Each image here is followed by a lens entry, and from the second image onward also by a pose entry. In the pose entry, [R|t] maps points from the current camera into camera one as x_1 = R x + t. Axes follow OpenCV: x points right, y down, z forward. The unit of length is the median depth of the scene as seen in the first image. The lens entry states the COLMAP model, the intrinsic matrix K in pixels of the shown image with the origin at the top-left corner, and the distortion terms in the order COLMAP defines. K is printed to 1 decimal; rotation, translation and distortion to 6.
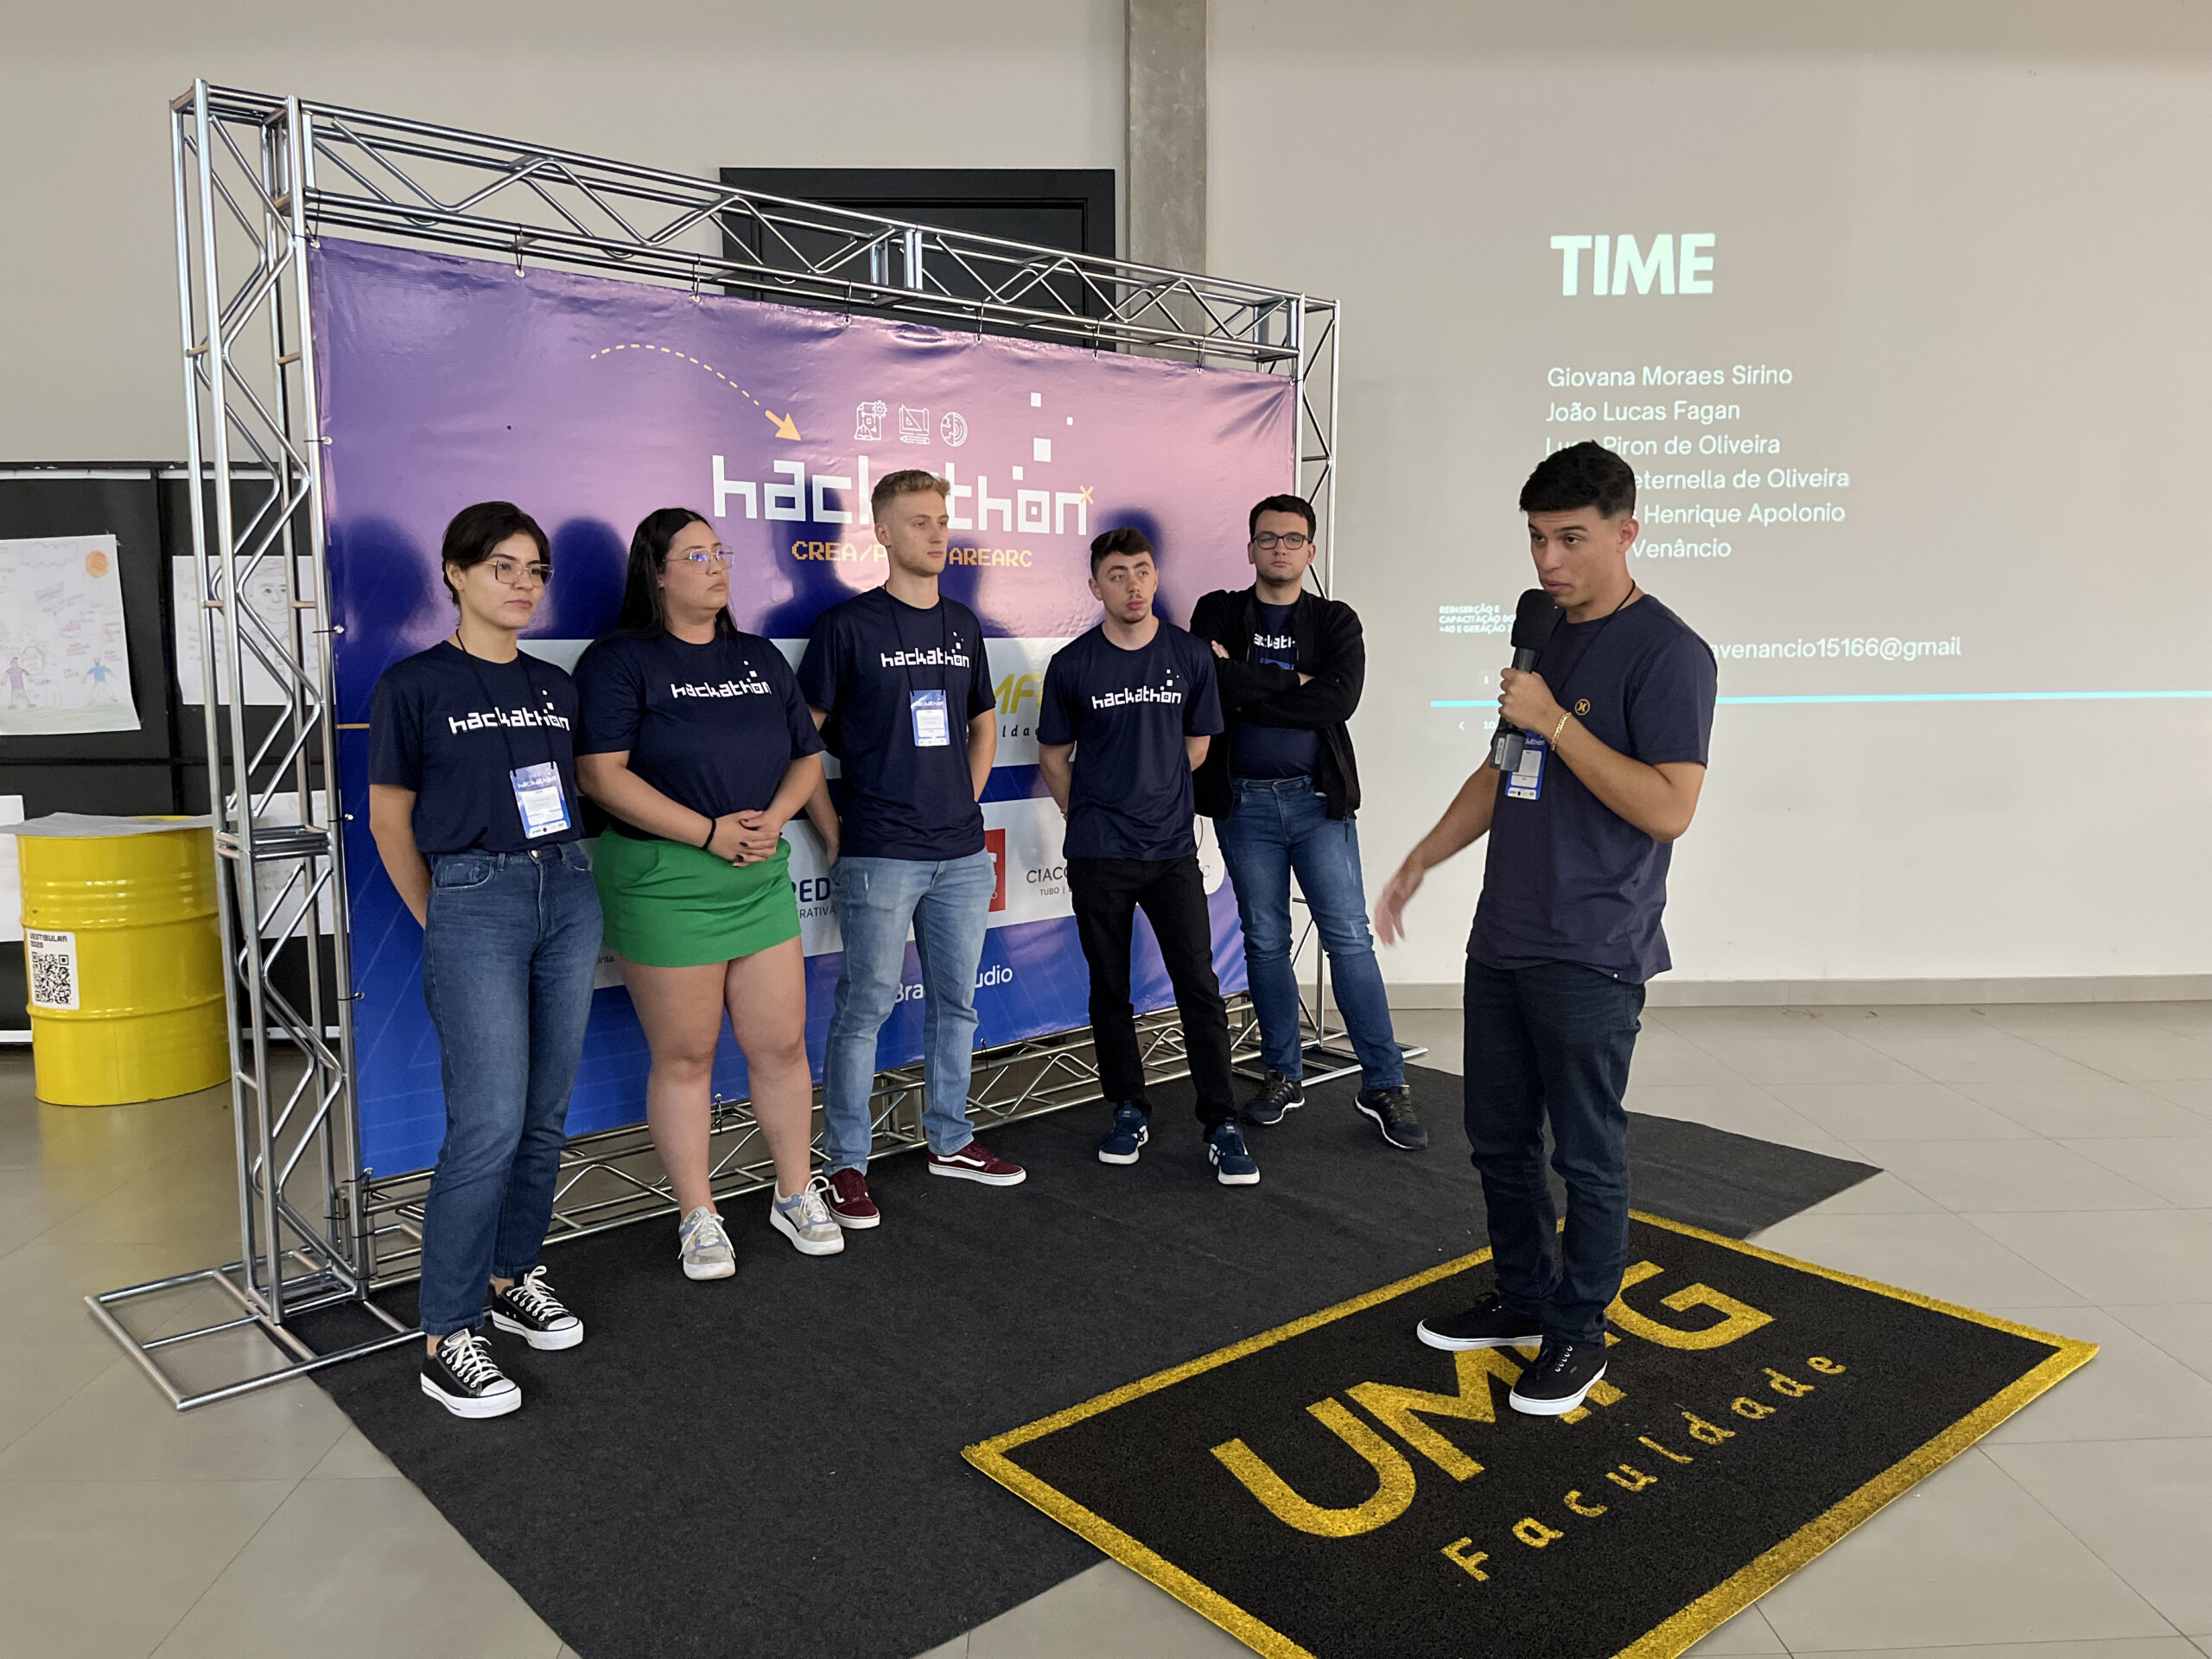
lens RADIAL K [[1673.7, 0, 1107.3], [0, 1673.7, 825.6], [0, 0, 1]] dist [0.085750, -0.107067]
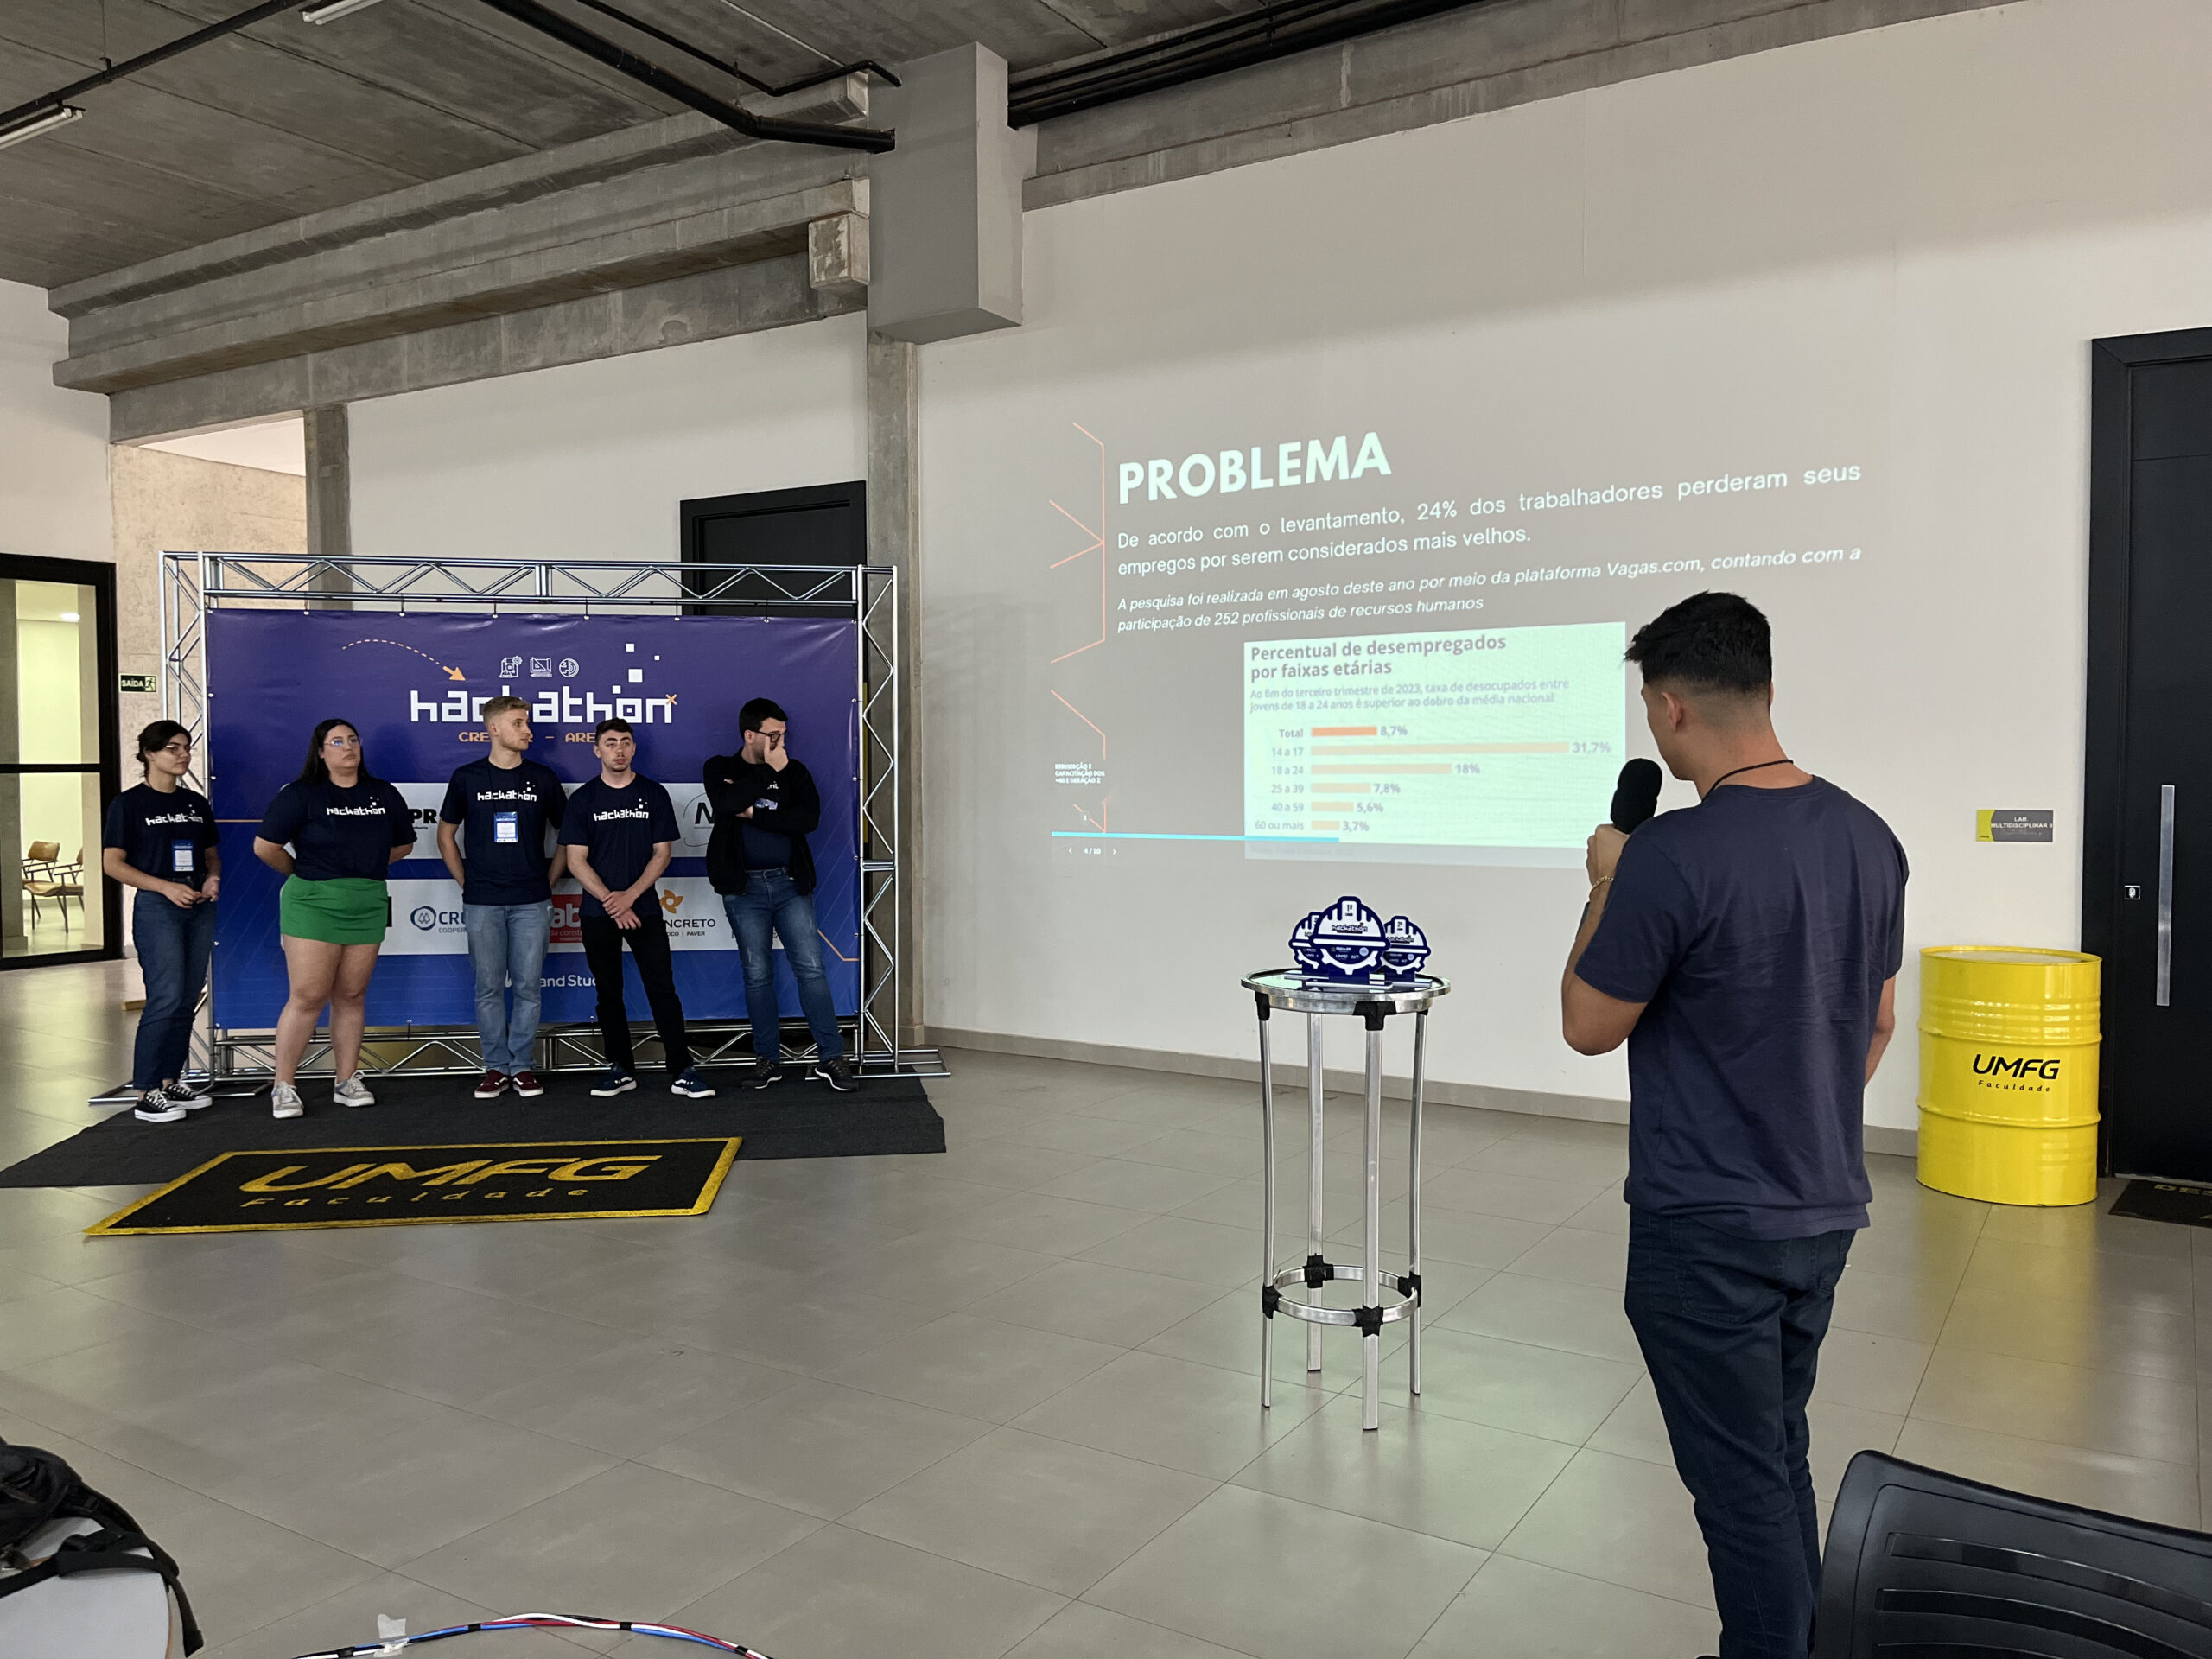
lens RADIAL K [[1692.2, 0, 1106.0], [0, 1692.2, 829.5], [0, 0, 1]] dist [0.080761, -0.099279]
pose [[0.818603, 0.019276, -0.574036, 1.415208], [-0.068887, 0.995517, -0.064808, 0.011363], [0.570214, 0.092595, 0.816261, -0.126410]]
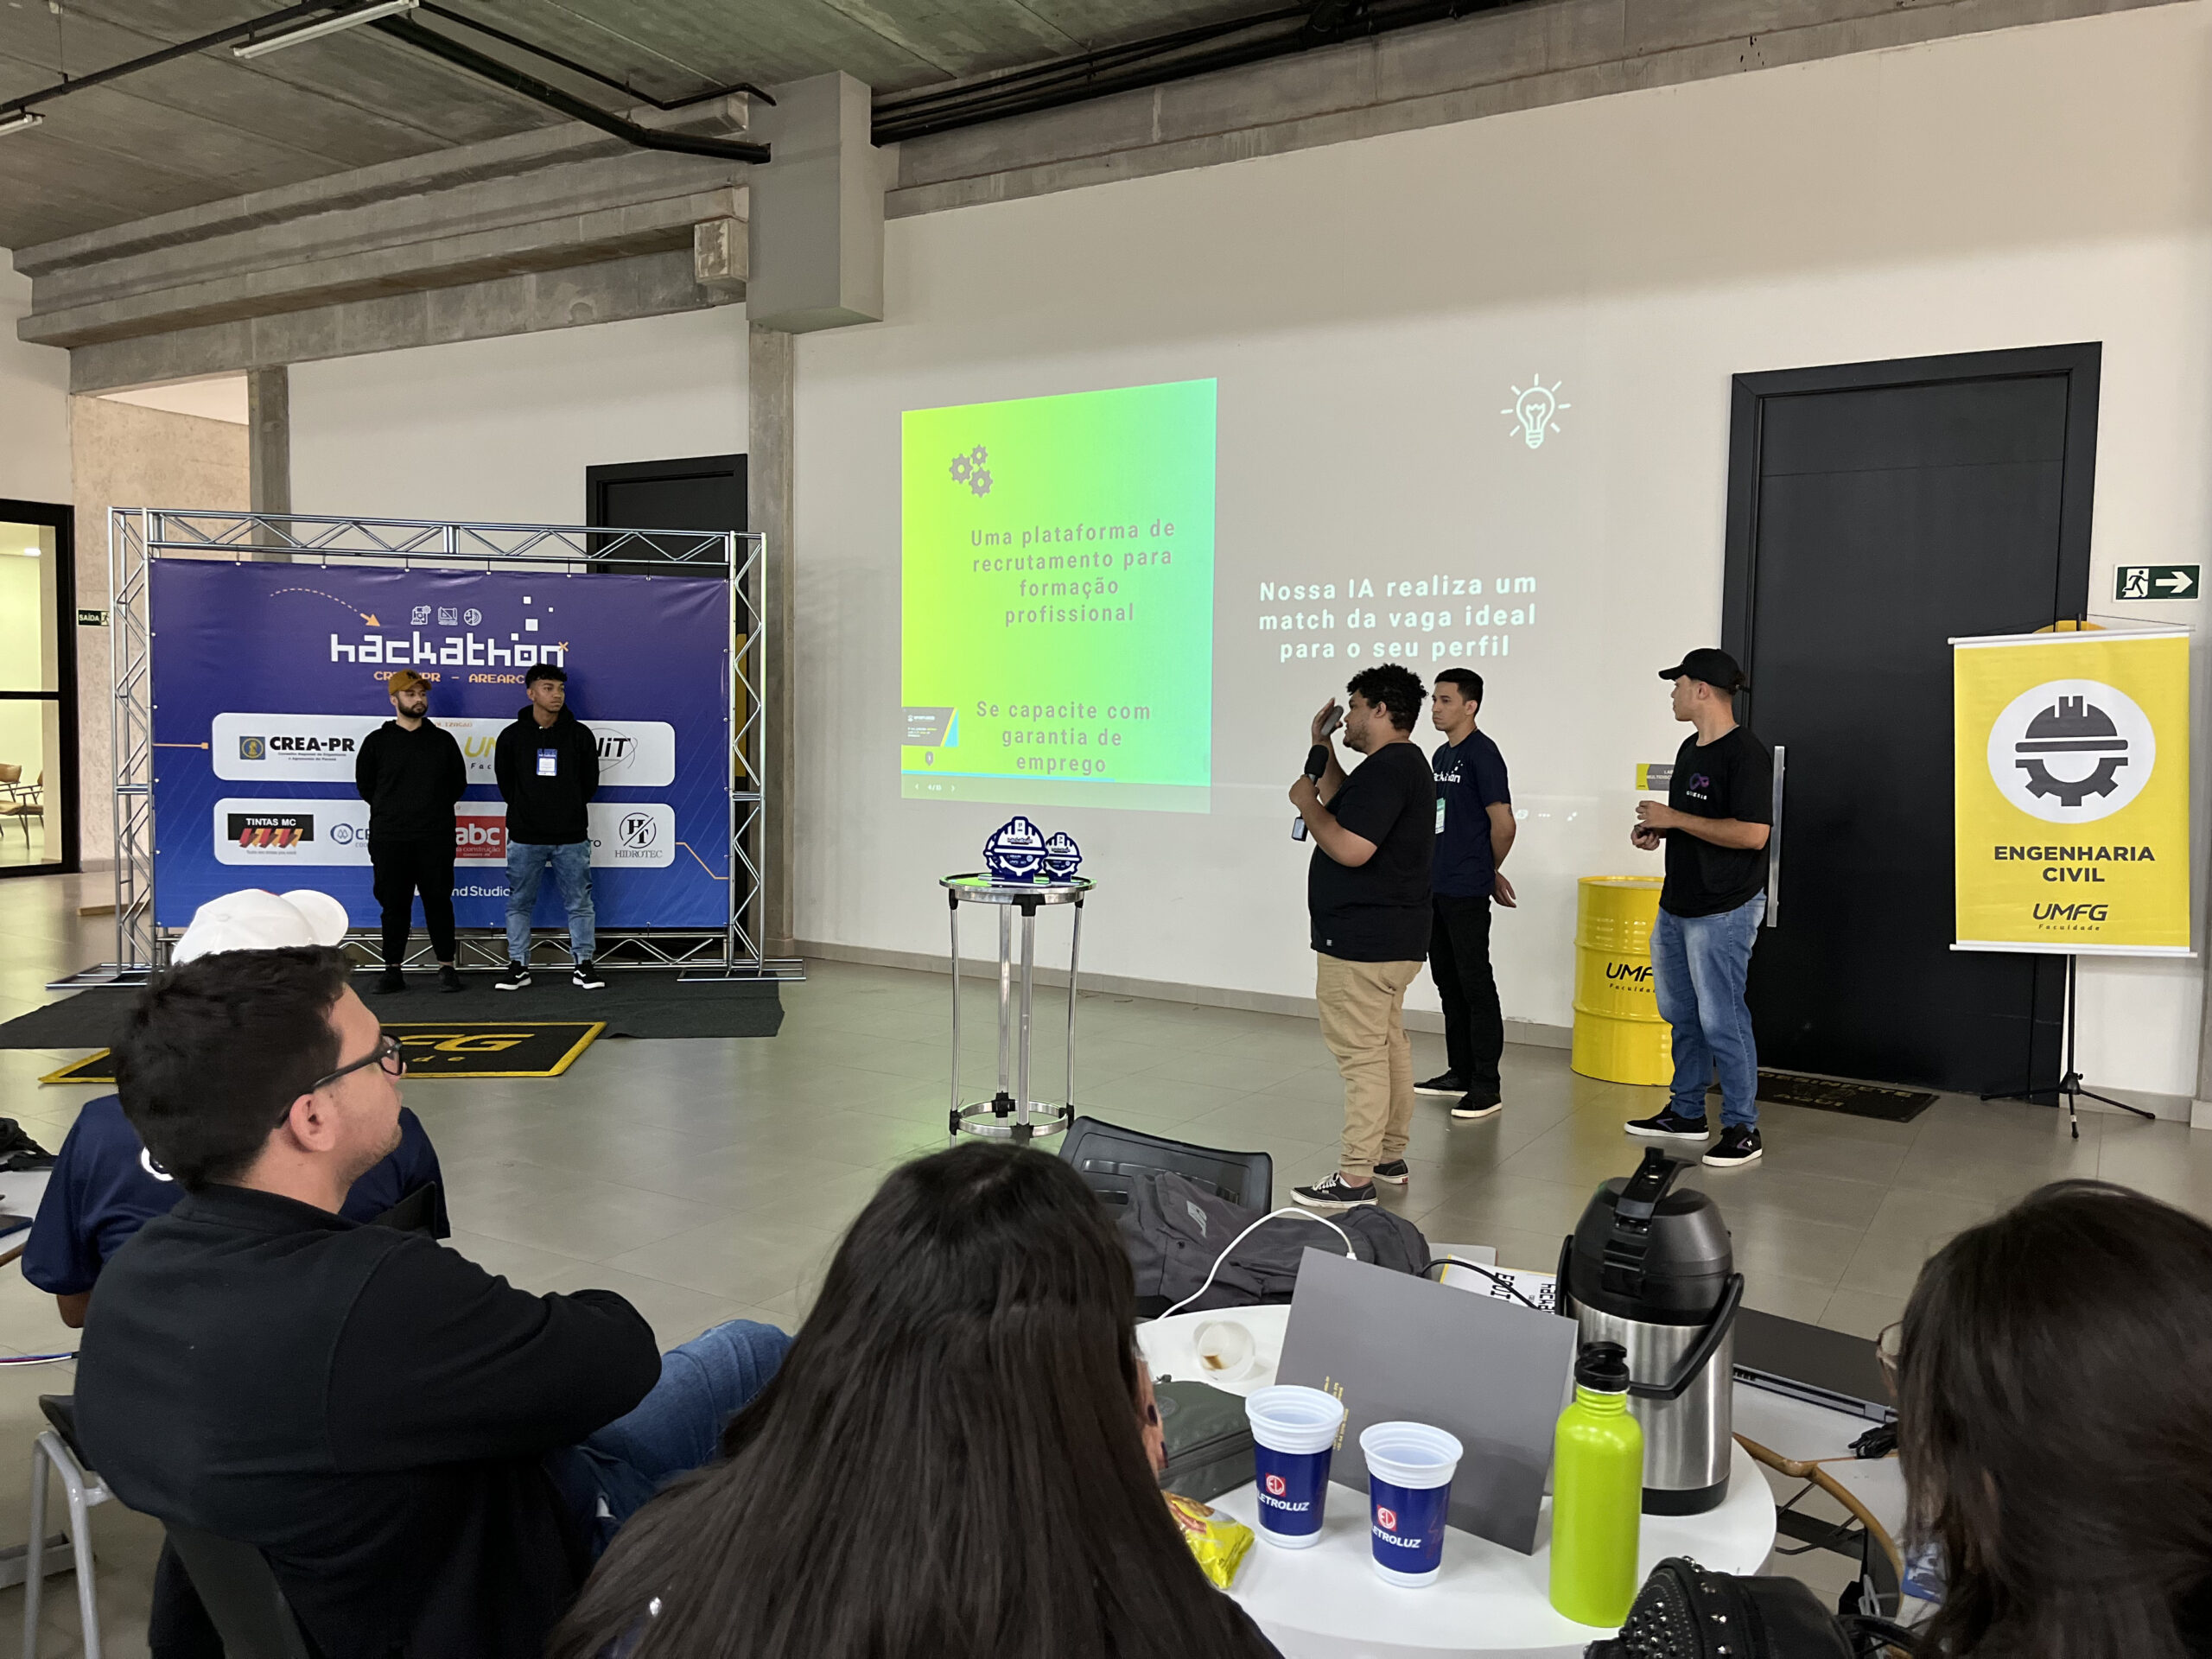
lens RADIAL K [[1673.7, 0, 1107.3], [0, 1673.7, 825.6], [0, 0, 1]] dist [0.085750, -0.107067]
pose [[0.829640, 0.051101, -0.555956, 1.690999], [-0.086396, 0.995558, -0.037419, 0.023655], [0.551574, 0.079077, 0.830369, -0.243698]]
